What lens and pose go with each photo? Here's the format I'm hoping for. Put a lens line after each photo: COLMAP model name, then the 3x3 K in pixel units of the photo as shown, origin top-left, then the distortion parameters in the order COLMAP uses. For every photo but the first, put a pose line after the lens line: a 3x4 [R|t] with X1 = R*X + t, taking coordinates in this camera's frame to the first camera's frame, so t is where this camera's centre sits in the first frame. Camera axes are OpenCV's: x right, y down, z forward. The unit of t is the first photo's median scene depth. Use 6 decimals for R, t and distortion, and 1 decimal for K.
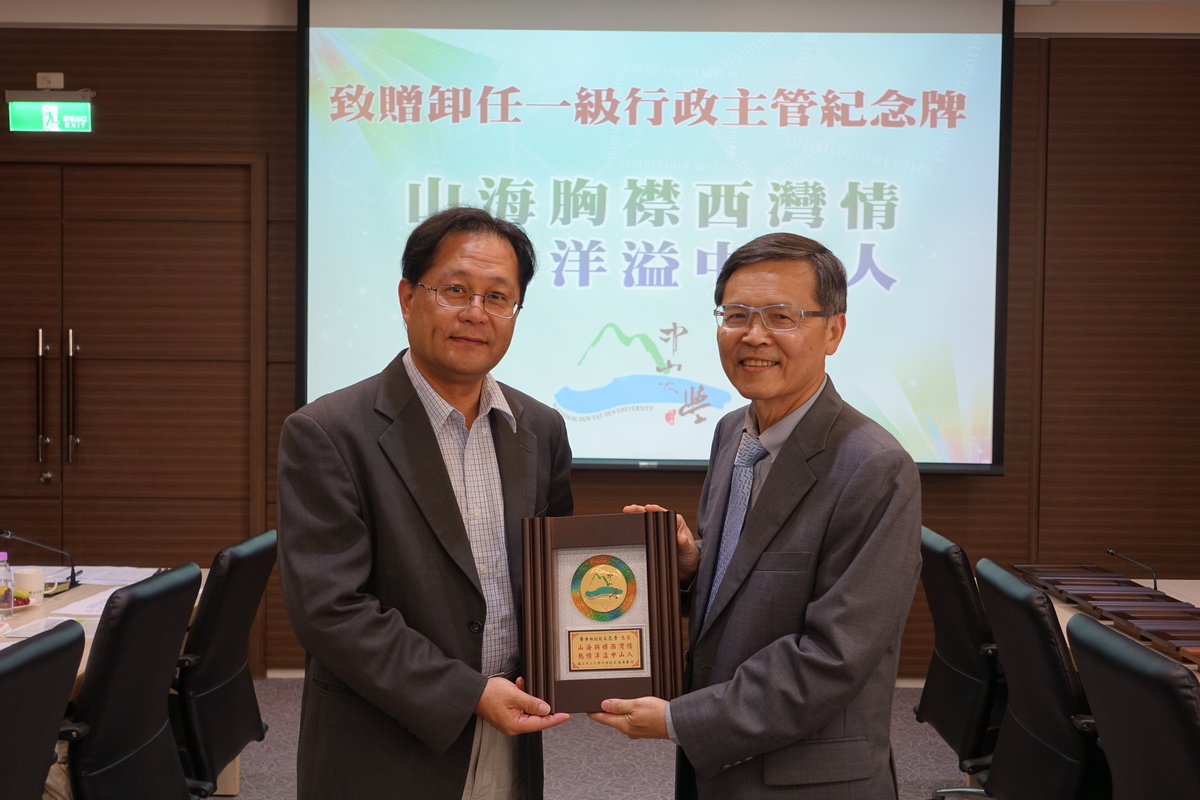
lens RADIAL K [[1290.7, 0, 605.4], [0, 1290.7, 400.2], [0, 0, 1]] dist [0.102026, 0.000000]
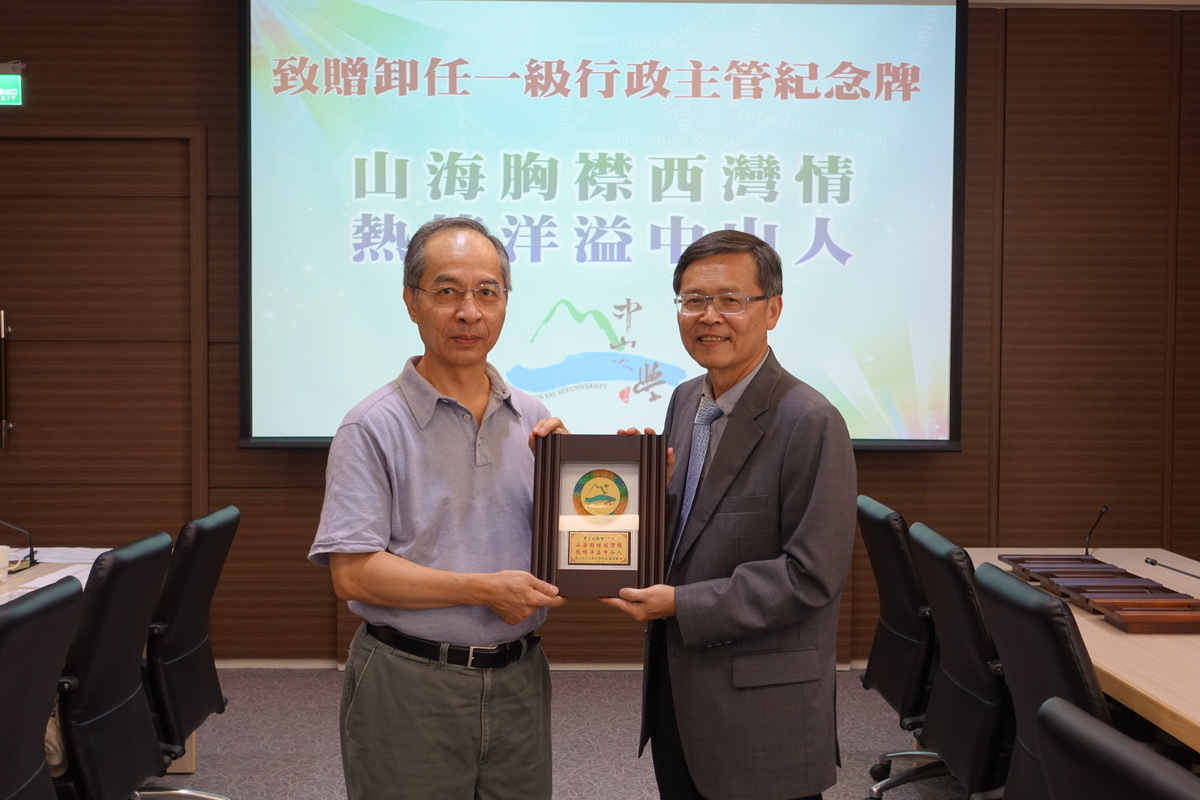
lens RADIAL K [[1467.0, 0, 599.0], [0, 1467.0, 392.7], [0, 0, 1]] dist [0.097454, 0.000000]
pose [[0.999638, -0.007981, 0.025677, 0.002130], [0.007839, 0.999953, 0.005627, 0.004656], [-0.025721, -0.005423, 0.999654, -0.114505]]
